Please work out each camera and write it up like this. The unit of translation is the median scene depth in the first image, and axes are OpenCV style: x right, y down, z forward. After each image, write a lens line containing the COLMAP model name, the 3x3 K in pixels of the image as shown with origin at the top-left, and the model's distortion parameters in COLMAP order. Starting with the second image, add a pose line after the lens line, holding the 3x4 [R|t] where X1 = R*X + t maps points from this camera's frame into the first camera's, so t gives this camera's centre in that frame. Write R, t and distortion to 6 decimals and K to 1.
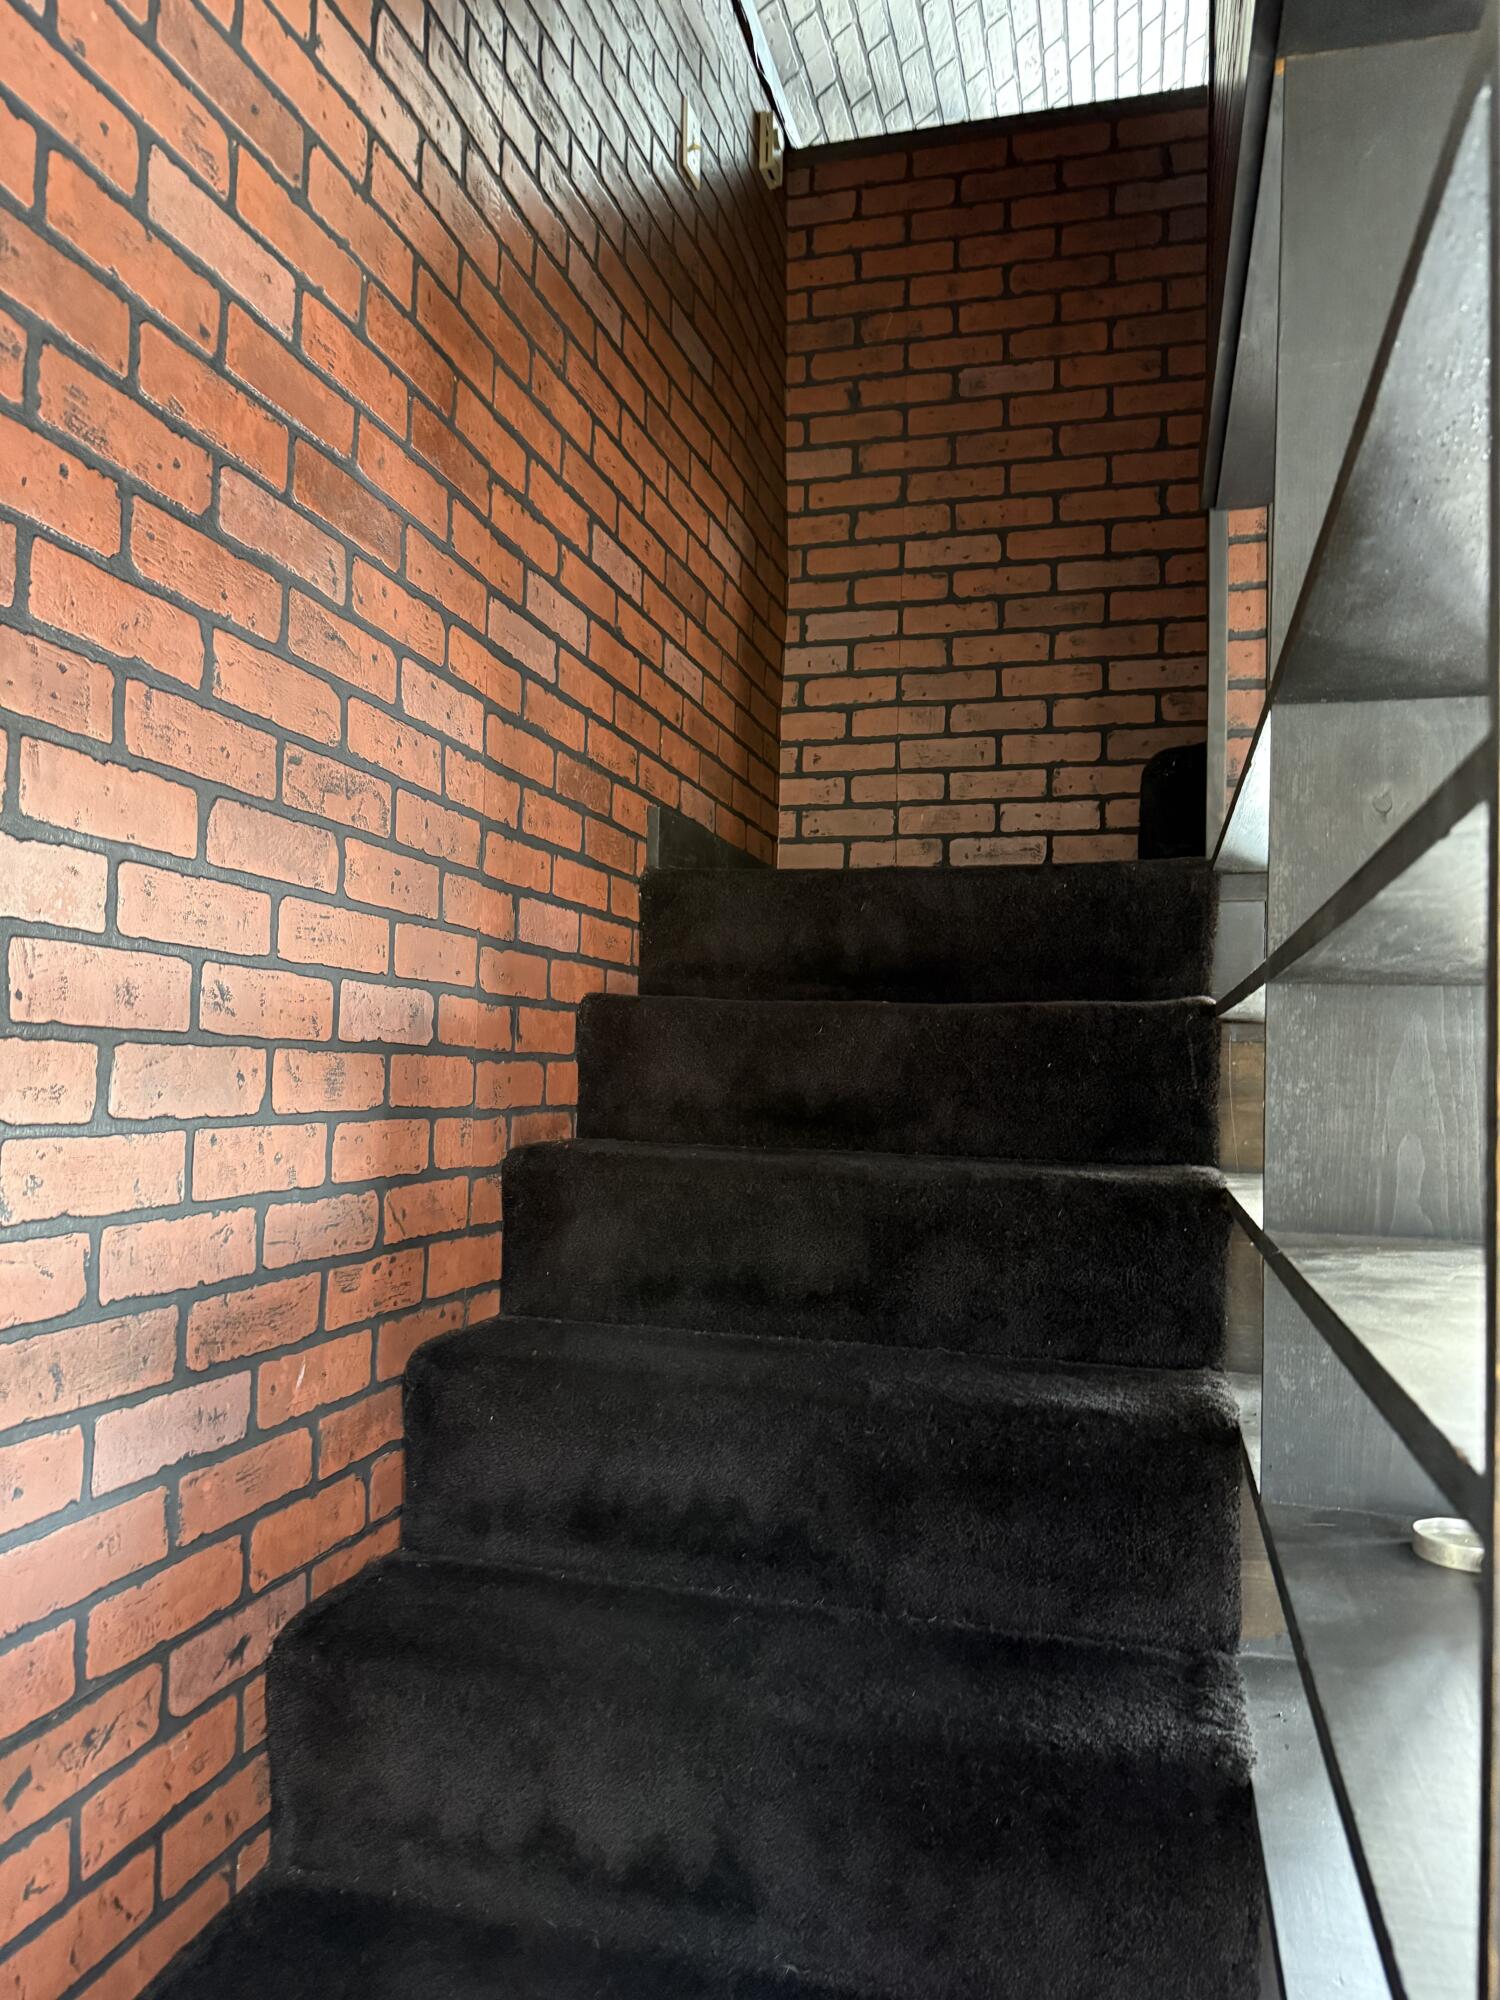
lens RADIAL K [[1386.0, 0, 753.7], [0, 1386.0, 995.9], [0, 0, 1]] dist [0.062259, -0.067943]
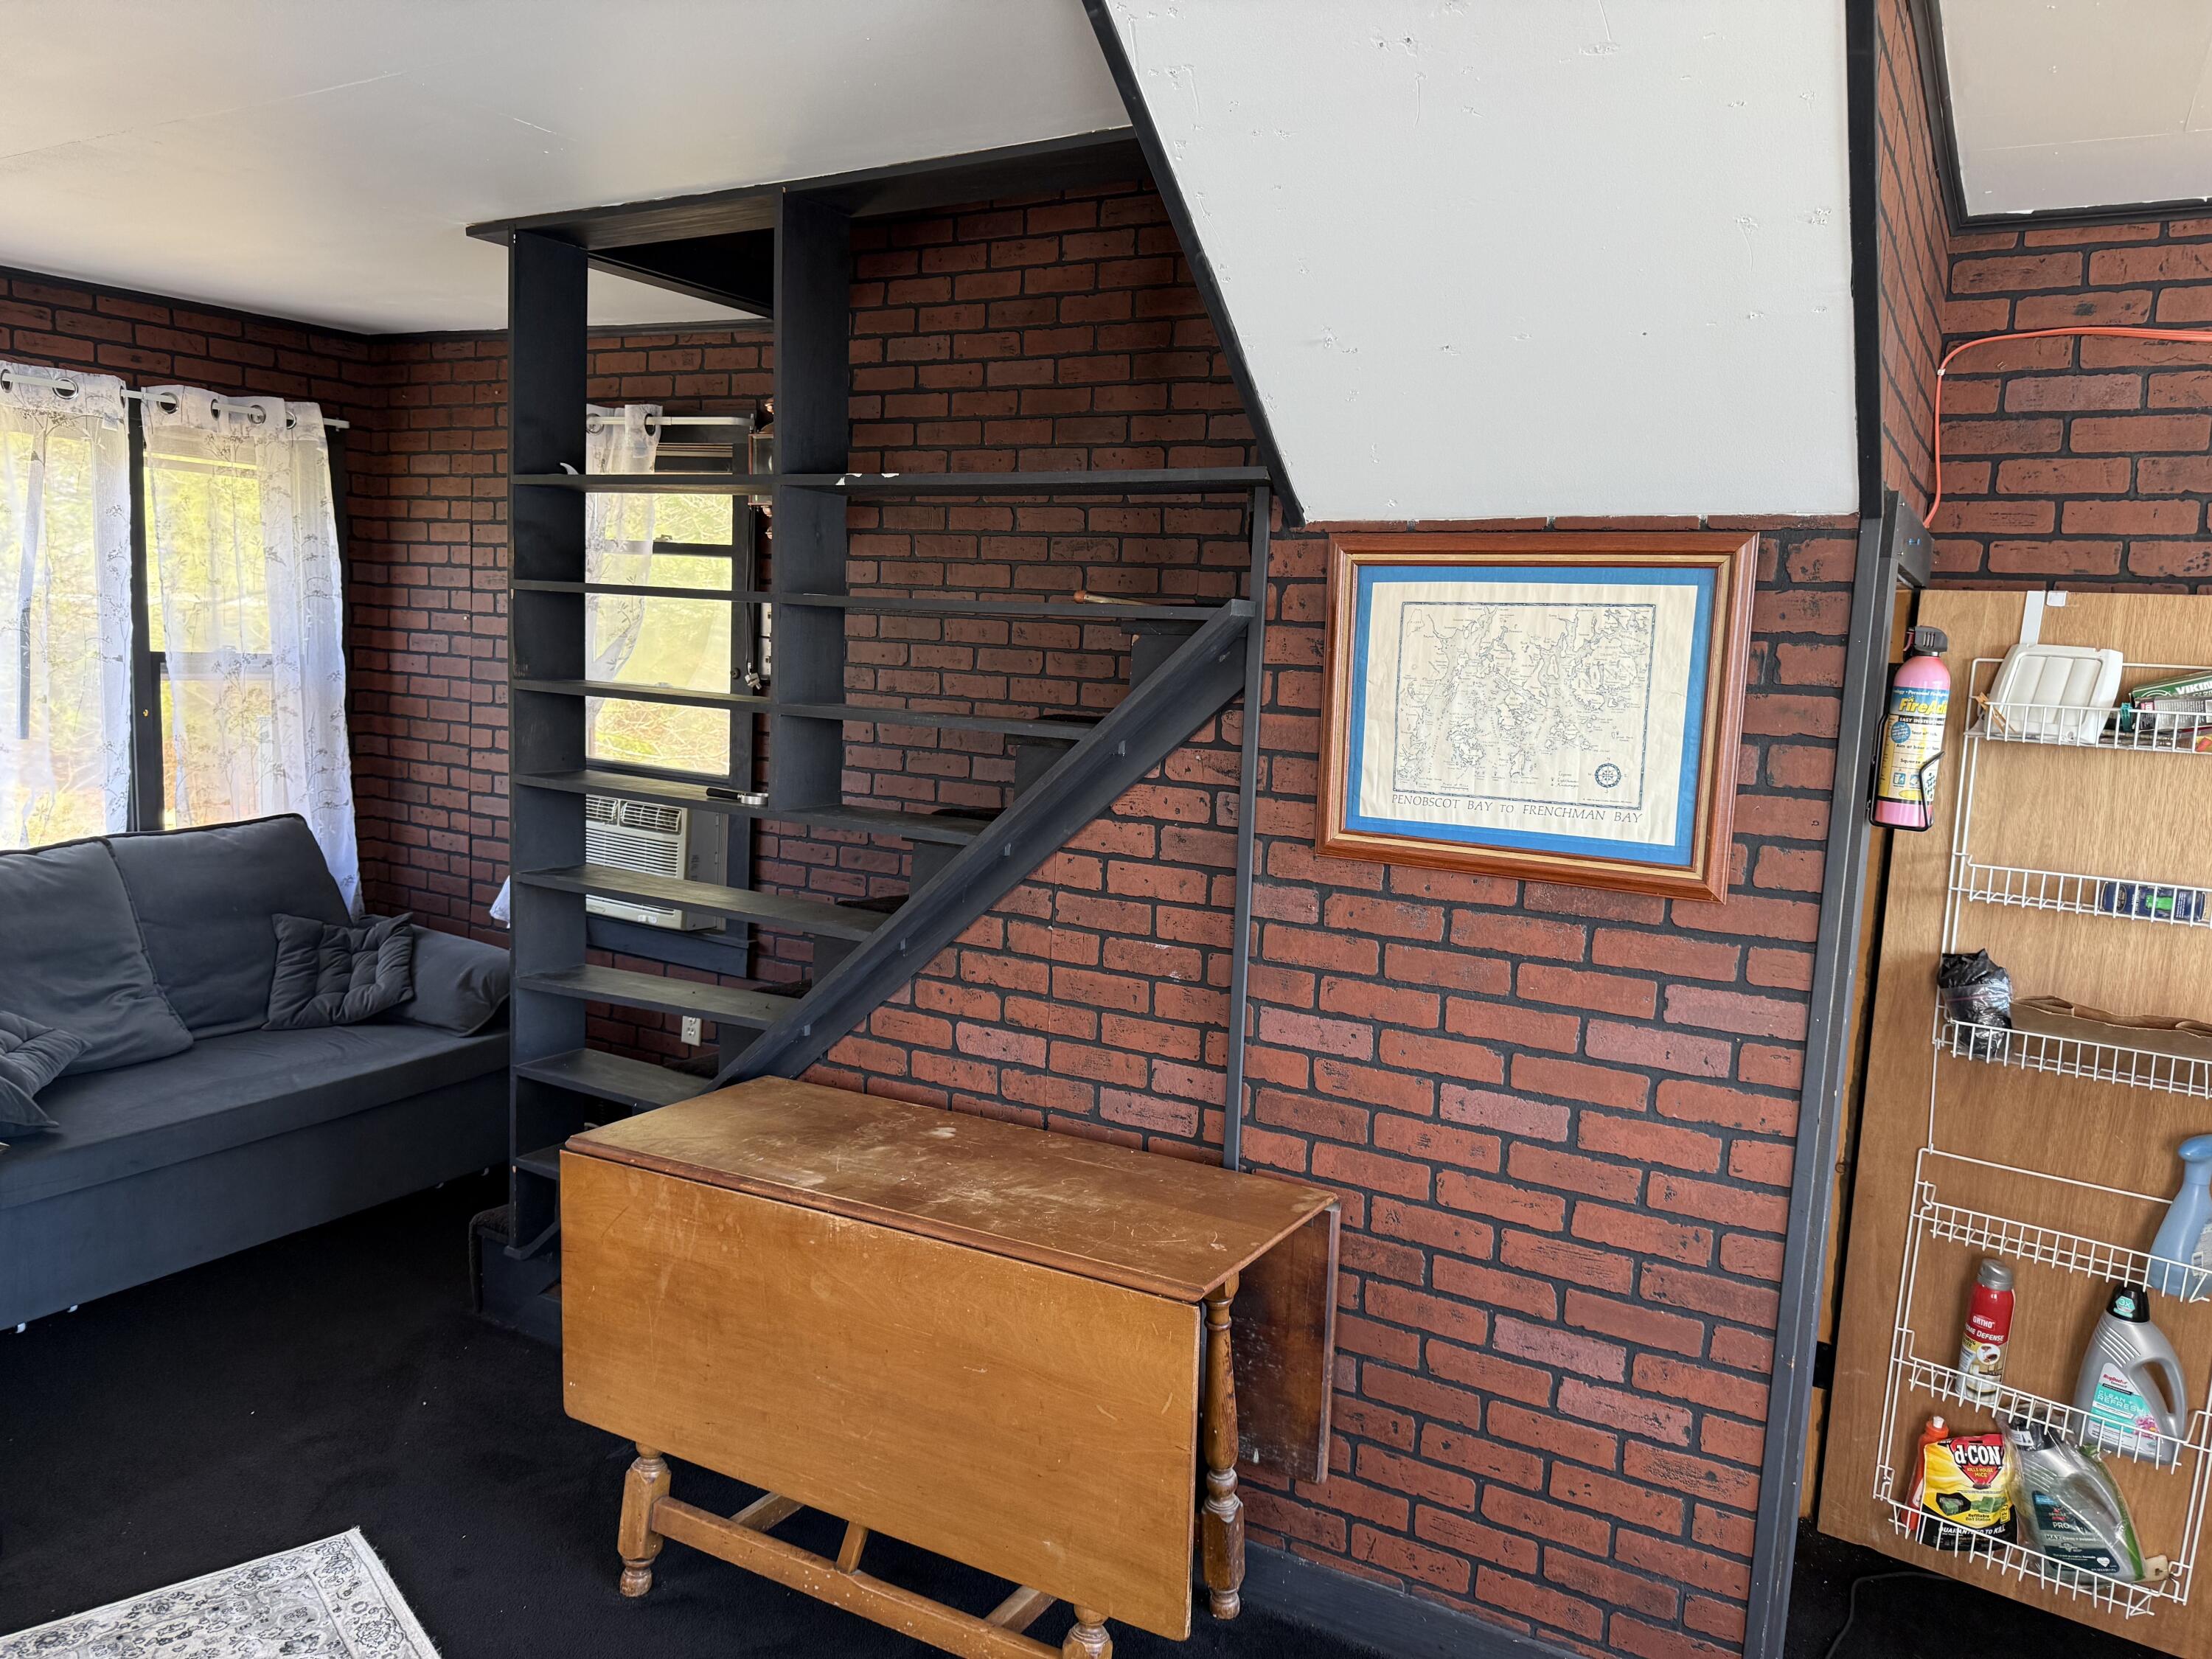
lens RADIAL K [[1533.0, 0, 1099.0], [0, 1533.0, 834.5], [0, 0, 1]] dist [0.062259, -0.067943]
pose [[-0.251643, 0.096075, -0.963040, 2.604681], [0.003895, 0.995153, 0.098261, 0.100950], [0.967812, 0.020976, -0.250797, 1.876306]]
